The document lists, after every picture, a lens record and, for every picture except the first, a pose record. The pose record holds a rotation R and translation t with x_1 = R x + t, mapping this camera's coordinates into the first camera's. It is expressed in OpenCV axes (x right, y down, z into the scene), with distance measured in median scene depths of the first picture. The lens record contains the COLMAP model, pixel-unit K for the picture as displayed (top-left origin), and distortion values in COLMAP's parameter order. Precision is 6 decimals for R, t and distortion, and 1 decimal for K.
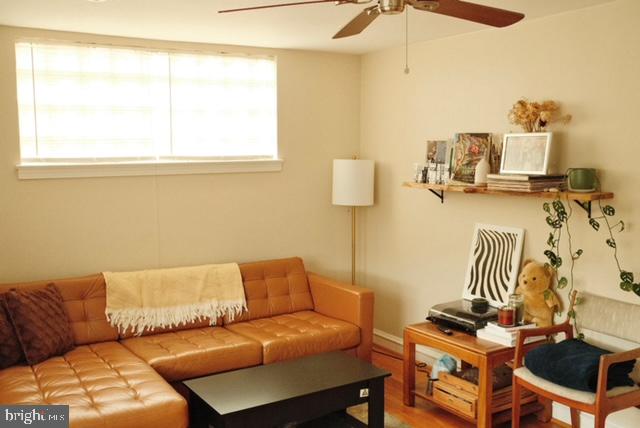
lens RADIAL K [[642.6, 0, 317.2], [0, 642.6, 214.2], [0, 0, 1]] dist [-0.008625, 0.000000]
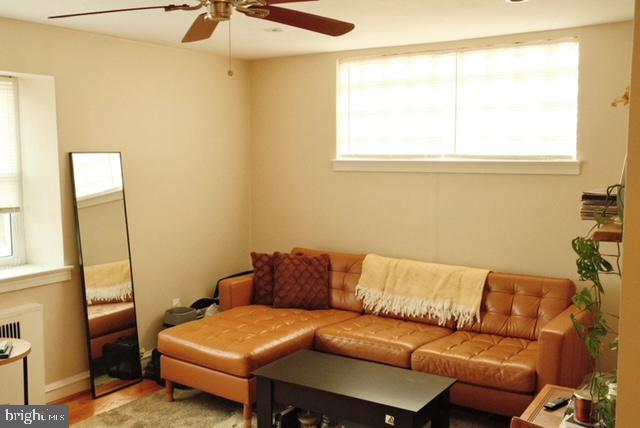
lens RADIAL K [[642.6, 0, 317.9], [0, 642.6, 215.2], [0, 0, 1]] dist [-0.008625, 0.000000]
pose [[0.424910, 0.100380, -0.899653, 0.621515], [-0.091014, 0.993534, 0.067869, -0.045815], [0.900649, 0.053043, 0.431298, 0.385178]]
